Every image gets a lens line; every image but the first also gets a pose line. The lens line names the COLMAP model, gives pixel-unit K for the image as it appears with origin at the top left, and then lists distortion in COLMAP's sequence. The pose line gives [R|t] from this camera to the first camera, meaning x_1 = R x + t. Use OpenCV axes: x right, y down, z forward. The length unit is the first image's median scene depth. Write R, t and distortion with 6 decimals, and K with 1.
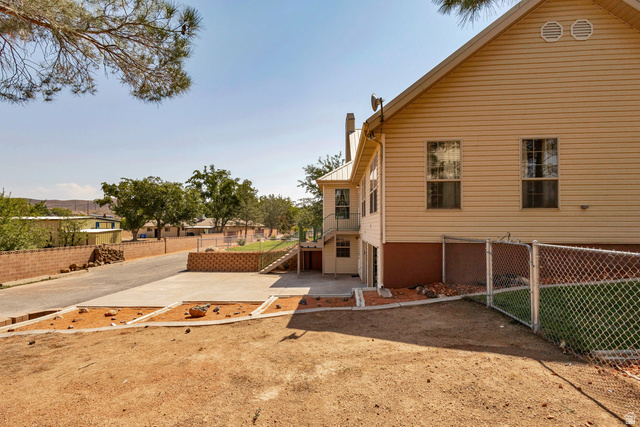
lens RADIAL K [[297.0, 0, 320.0], [0, 297.0, 213.5], [0, 0, 1]] dist [0.007041, 0.000312]
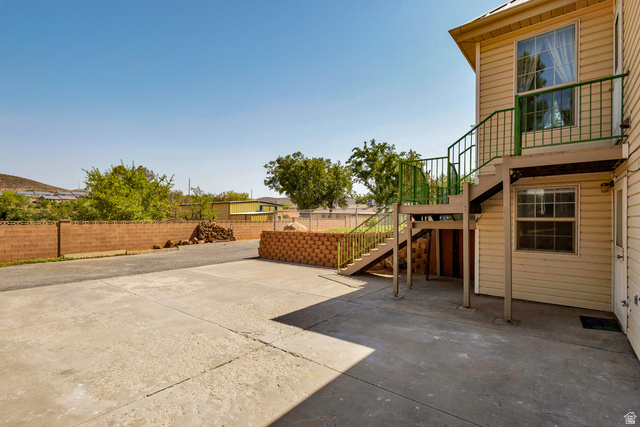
lens RADIAL K [[297.0, 0, 320.0], [0, 297.0, 213.5], [0, 0, 1]] dist [0.007041, 0.000312]
pose [[0.803453, -0.013442, -0.595217, 0.060746], [0.029516, 0.999415, 0.017273, 0.077899], [0.594636, -0.031446, 0.803379, 0.496833]]
